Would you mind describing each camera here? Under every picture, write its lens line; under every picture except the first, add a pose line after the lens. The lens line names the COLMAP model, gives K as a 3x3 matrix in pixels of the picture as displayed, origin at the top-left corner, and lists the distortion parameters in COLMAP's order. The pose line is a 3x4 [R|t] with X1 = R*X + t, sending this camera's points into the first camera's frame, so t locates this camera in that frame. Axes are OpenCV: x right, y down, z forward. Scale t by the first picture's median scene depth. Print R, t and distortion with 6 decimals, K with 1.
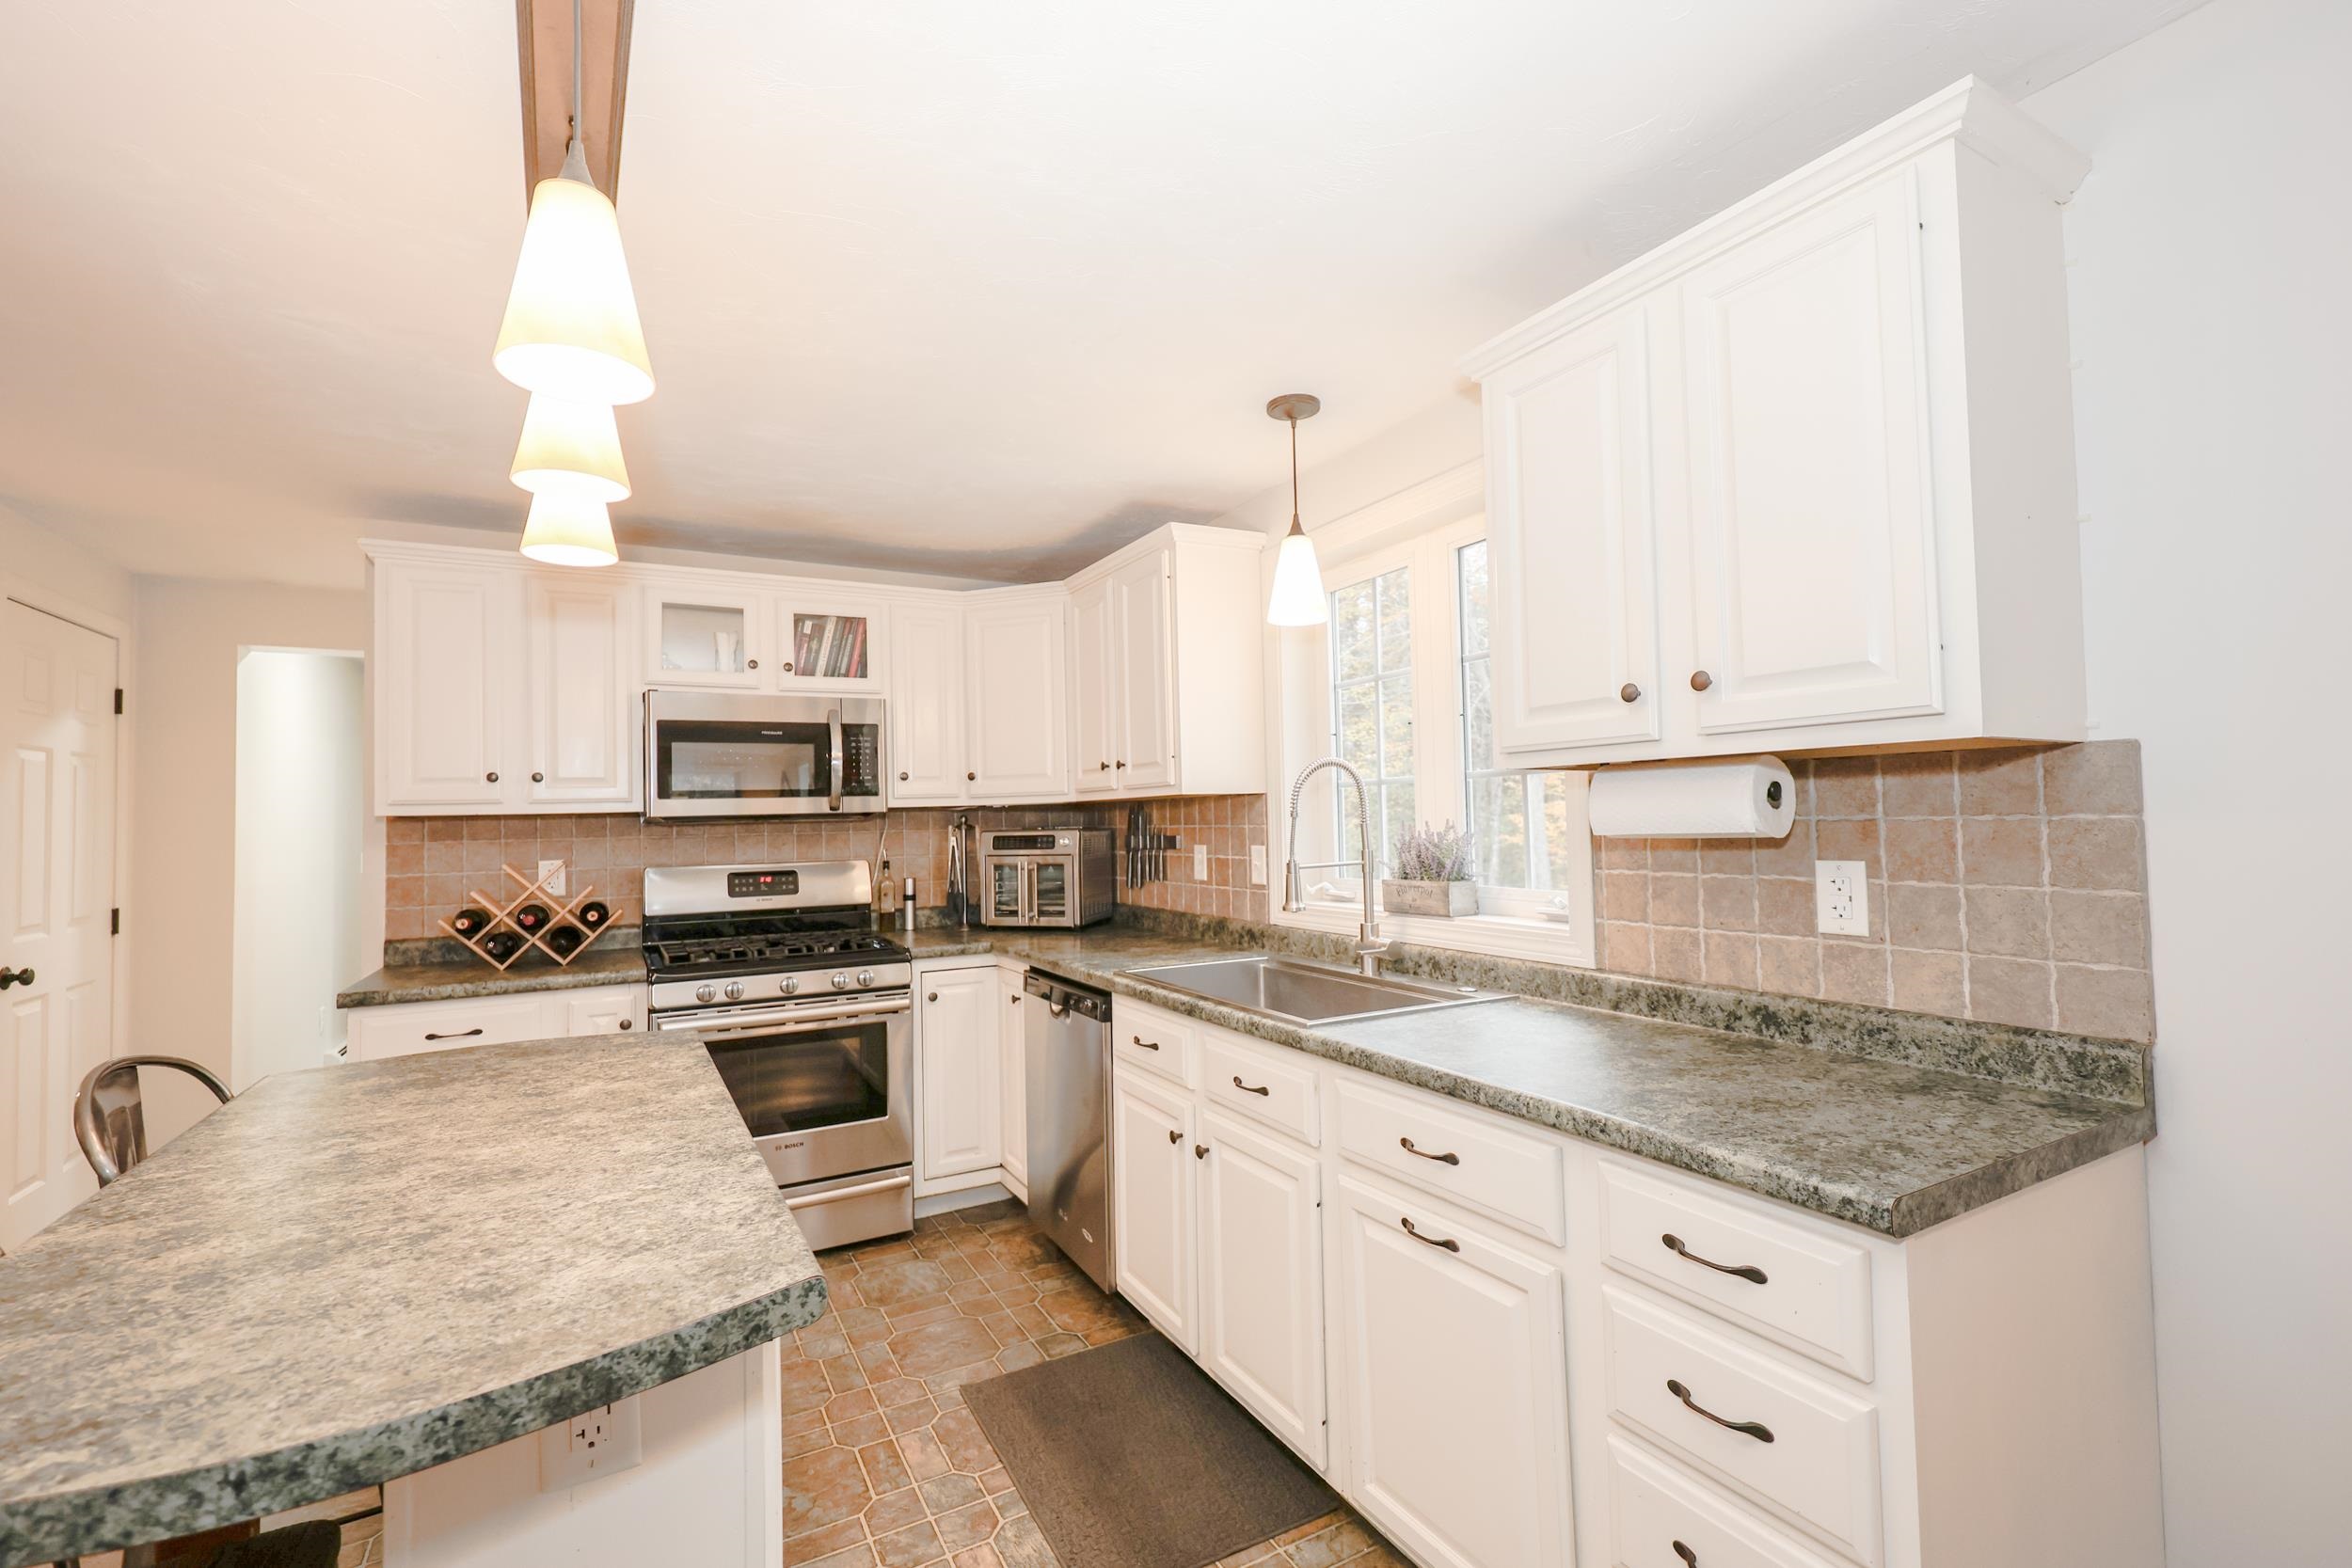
lens RADIAL K [[1019.6, 0, 1176.0], [0, 1019.6, 784.0], [0, 0, 1]] dist [0.007424, 0.000067]
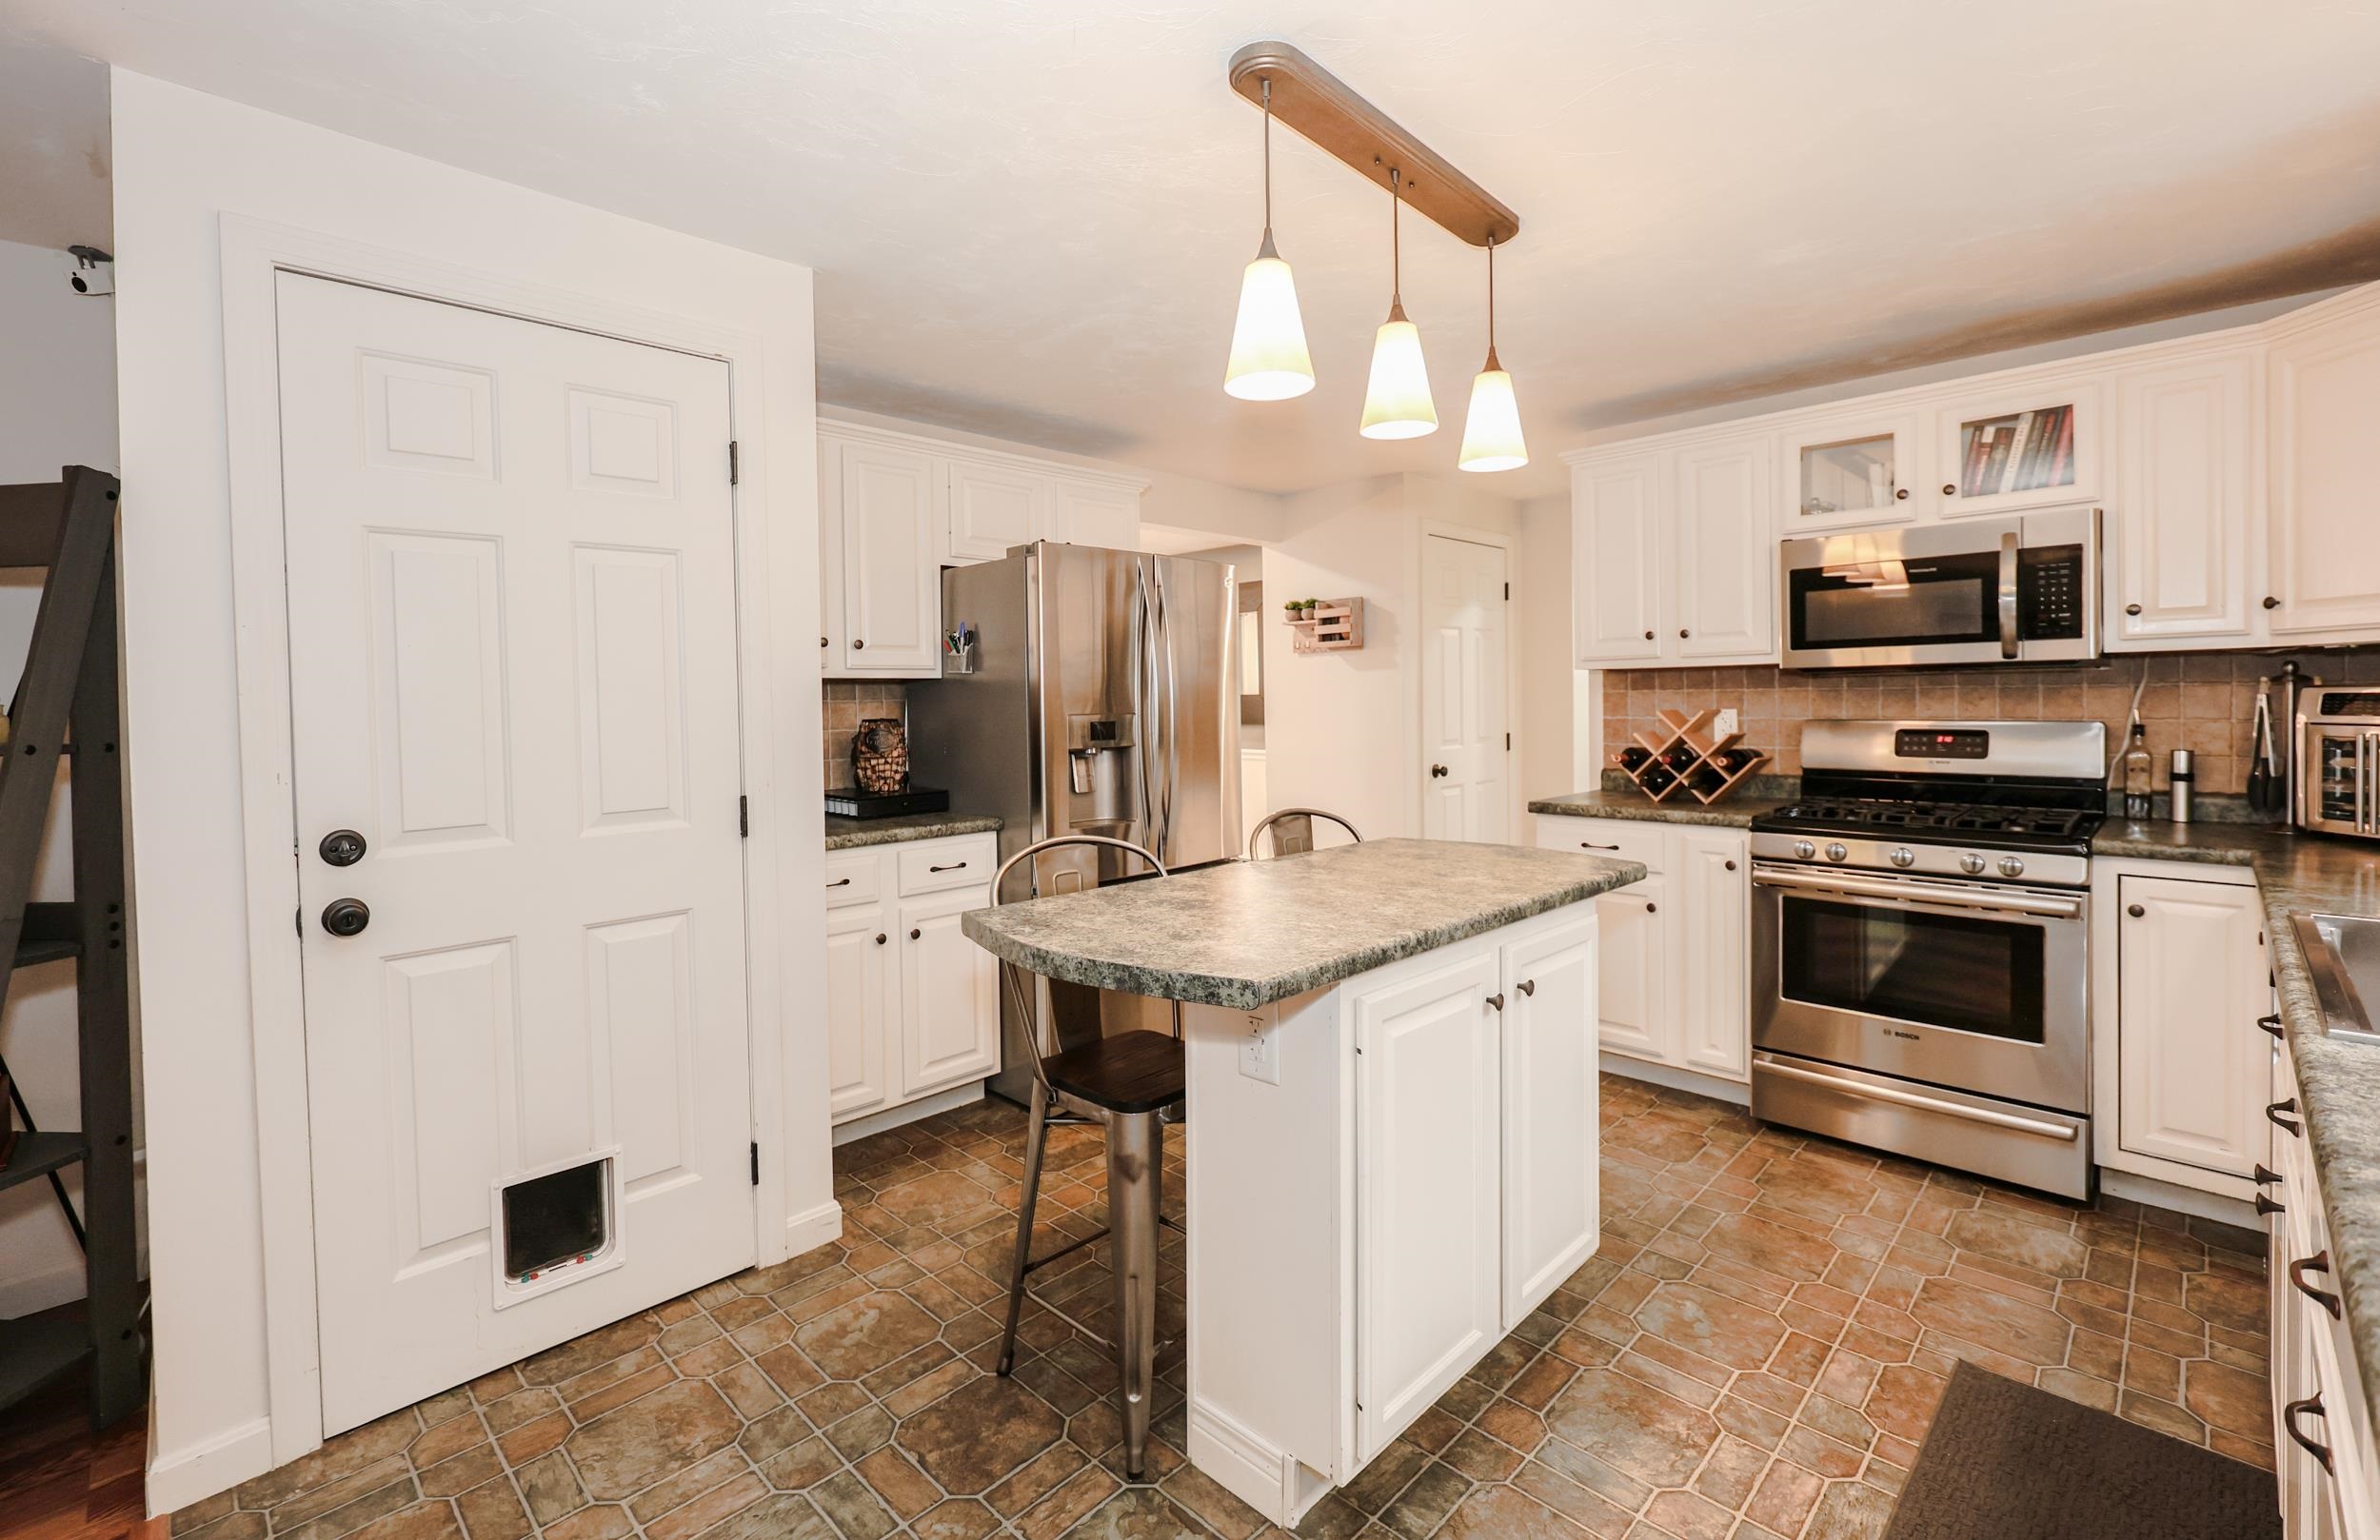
lens RADIAL K [[1040.1, 0, 1160.2], [0, 1040.1, 720.0], [0, 0, 1]] dist [0.011468, -0.000009]
pose [[0.272137, 0.040395, -0.961410, 0.387134], [0.041023, 0.997723, 0.053532, 0.003508], [0.961384, -0.054008, 0.269861, 0.172360]]
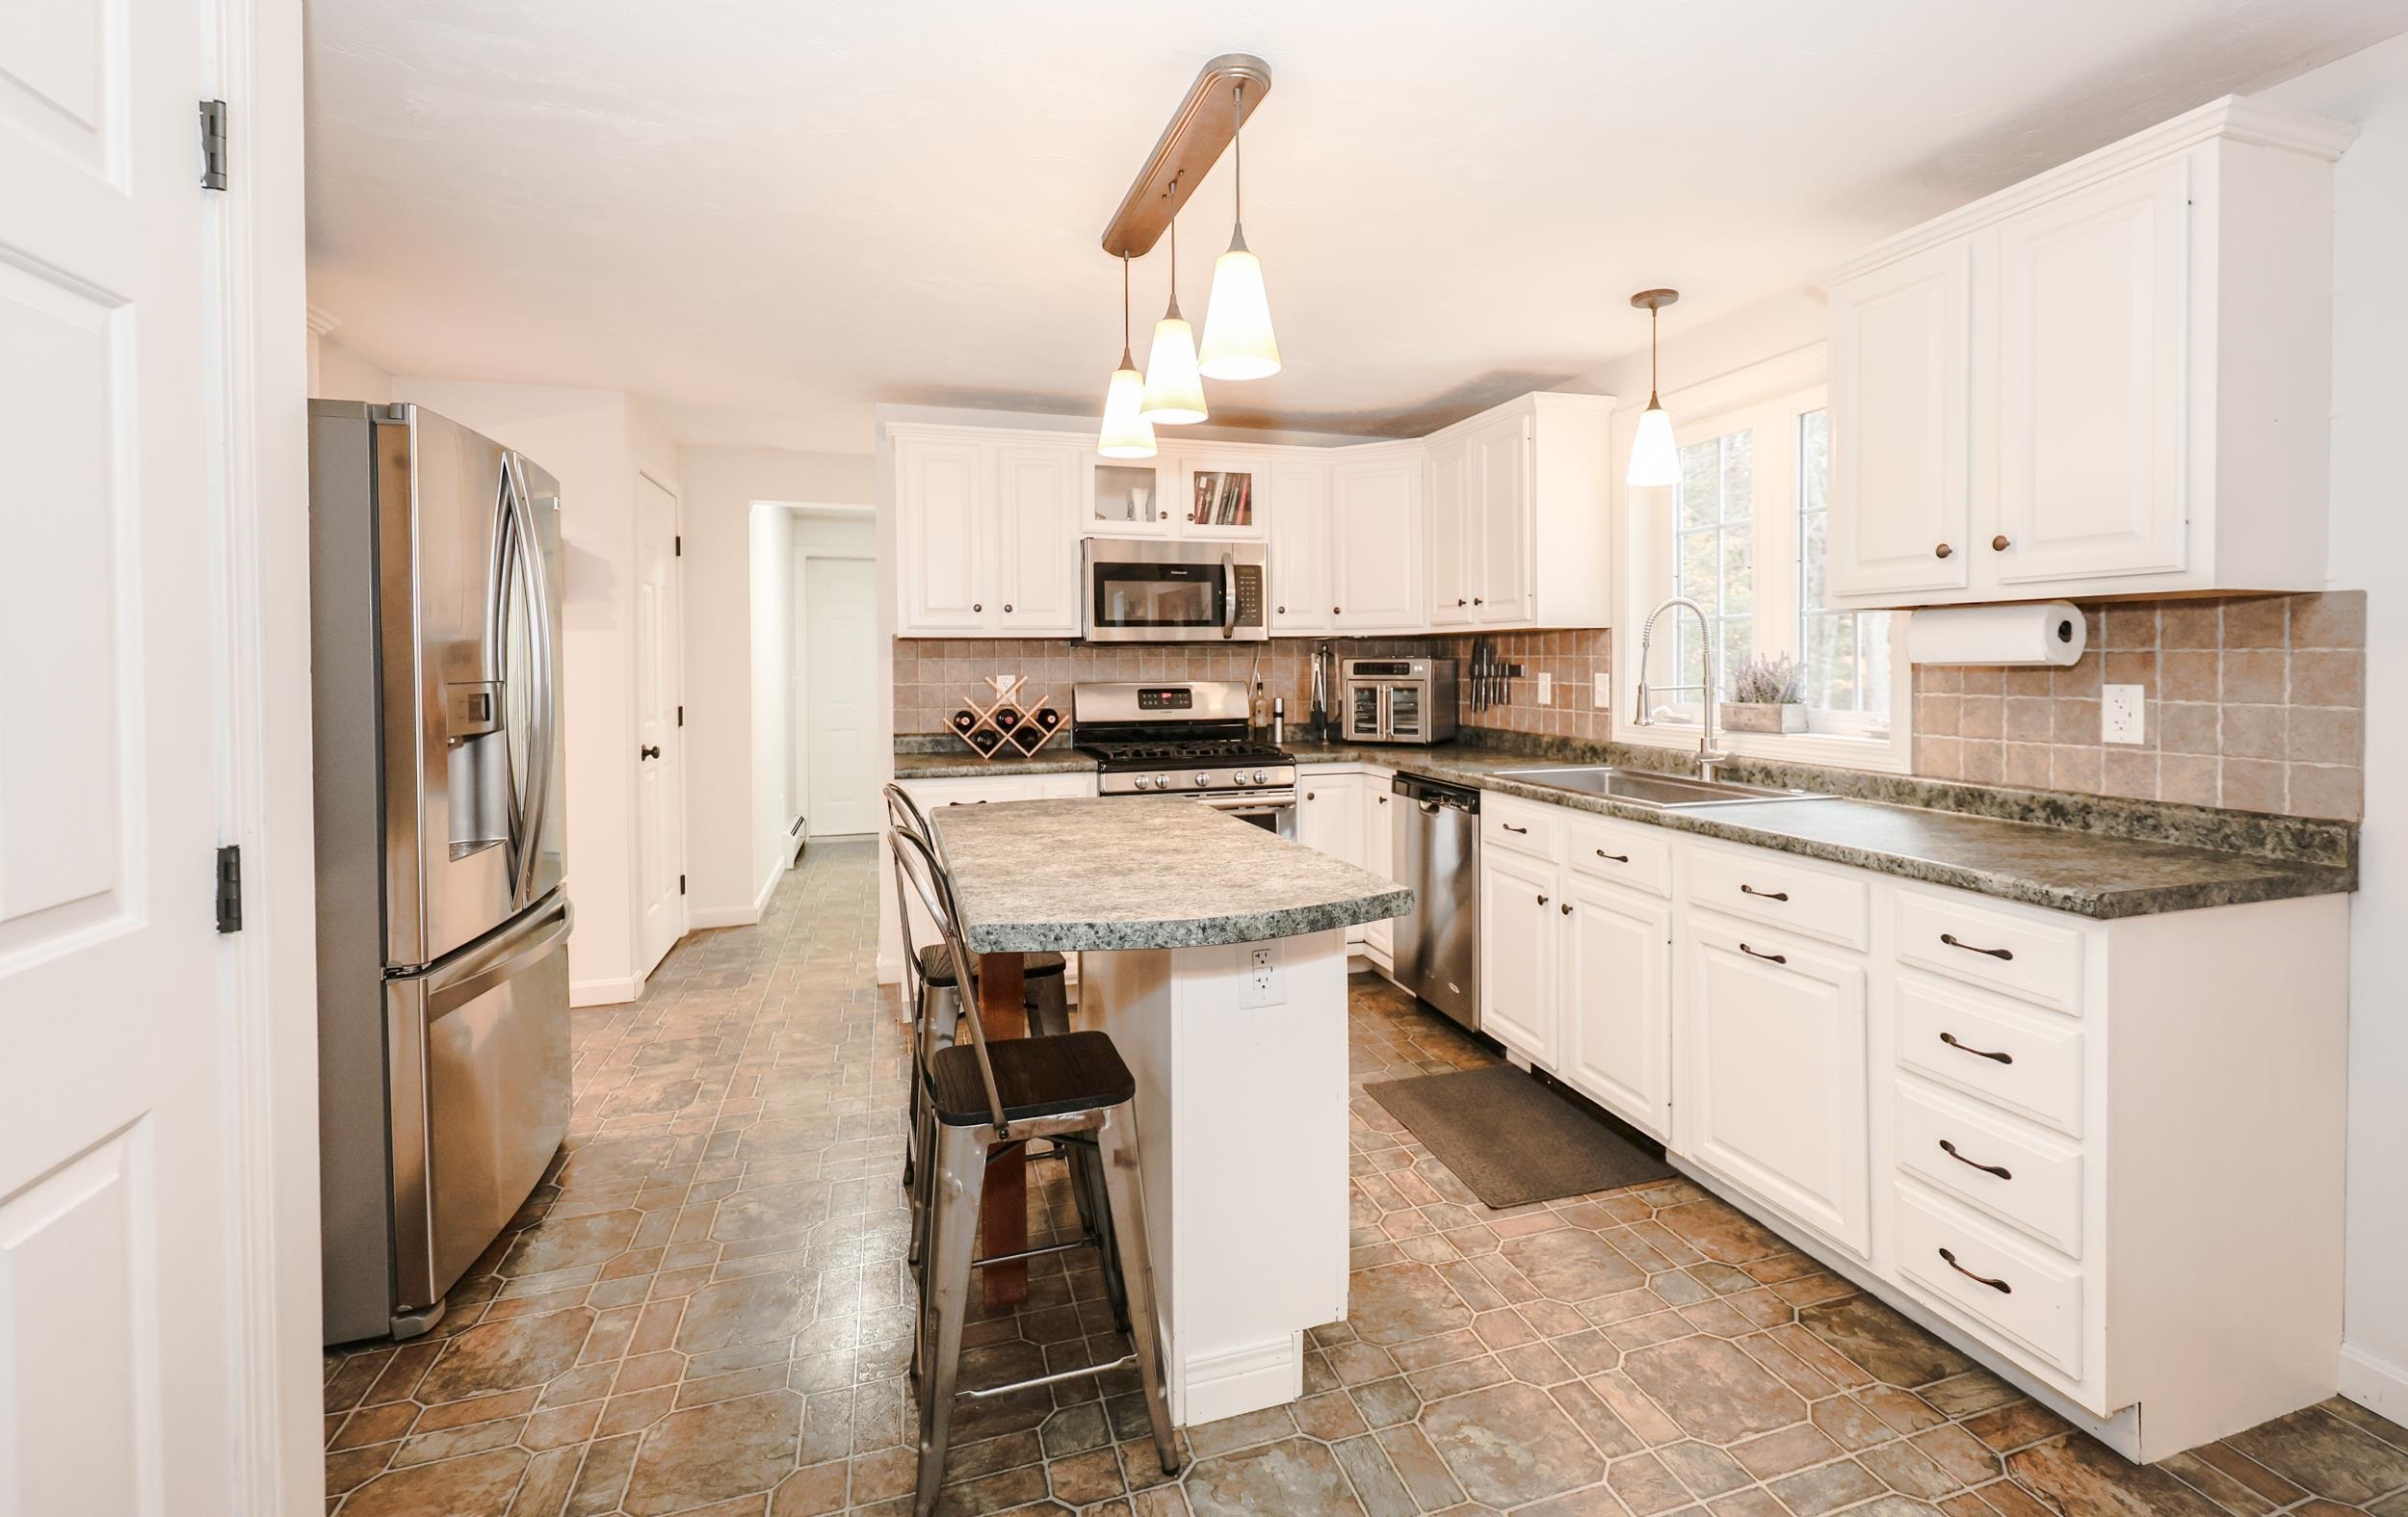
lens RADIAL K [[1090.2, 0, 1259.1], [0, 1090.2, 673.9], [0, 0, 1]] dist [0.010405, 0.000438]
pose [[0.984284, 0.018754, -0.175597, -0.102411], [-0.009792, 0.998611, 0.051764, 0.001819], [0.176323, -0.049231, 0.983100, -0.333022]]
